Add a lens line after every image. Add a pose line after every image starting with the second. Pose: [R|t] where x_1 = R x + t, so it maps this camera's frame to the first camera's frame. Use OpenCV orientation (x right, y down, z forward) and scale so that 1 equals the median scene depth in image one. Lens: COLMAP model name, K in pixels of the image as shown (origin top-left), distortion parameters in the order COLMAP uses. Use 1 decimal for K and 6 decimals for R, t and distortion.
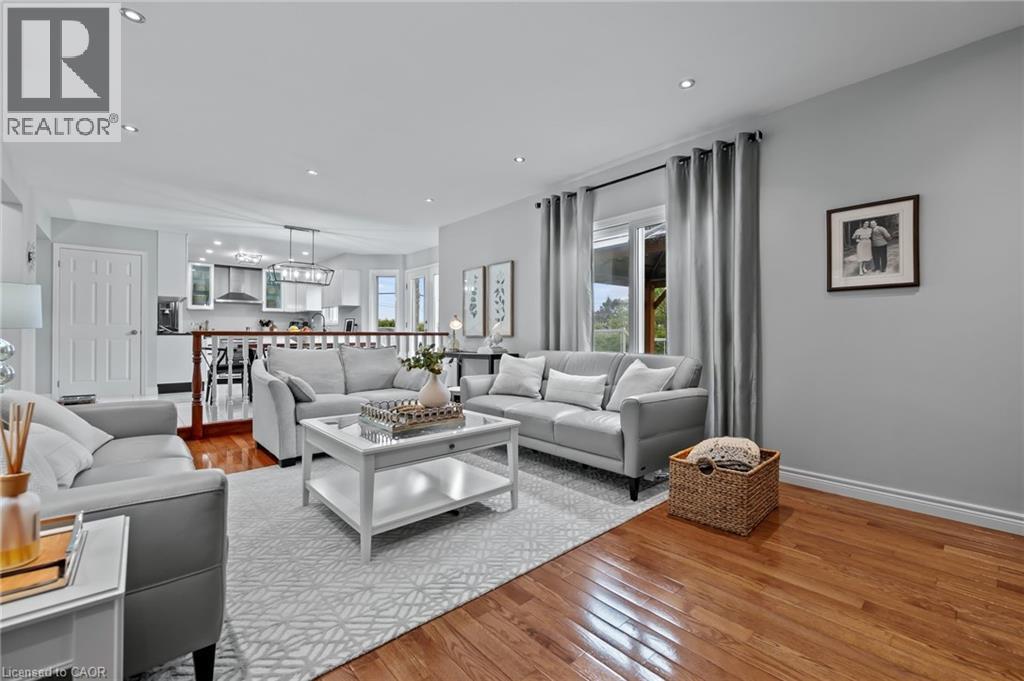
lens RADIAL K [[444.8, 0, 526.1], [0, 444.8, 321.6], [0, 0, 1]] dist [0.000303, -0.000086]
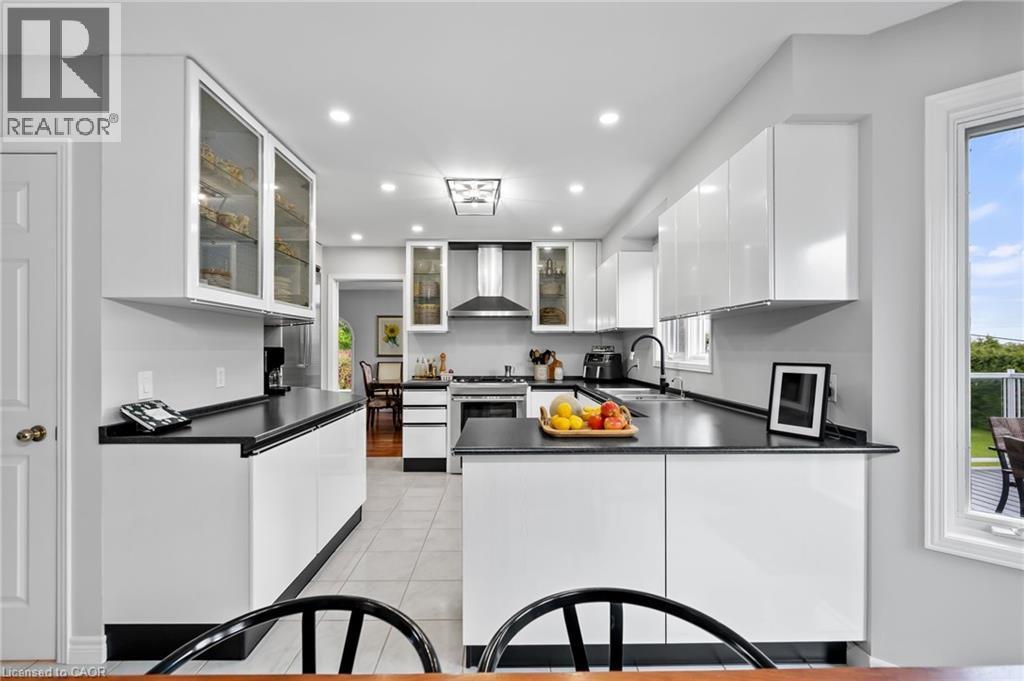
lens RADIAL K [[425.8, 0, 508.9], [0, 425.8, 349.6], [0, 0, 1]] dist [-0.001669, -0.000207]
pose [[0.753240, 0.000835, -0.657745, -0.330016], [0.023045, 0.999352, 0.027659, -0.019168], [0.657342, -0.035992, 0.752733, 0.675484]]
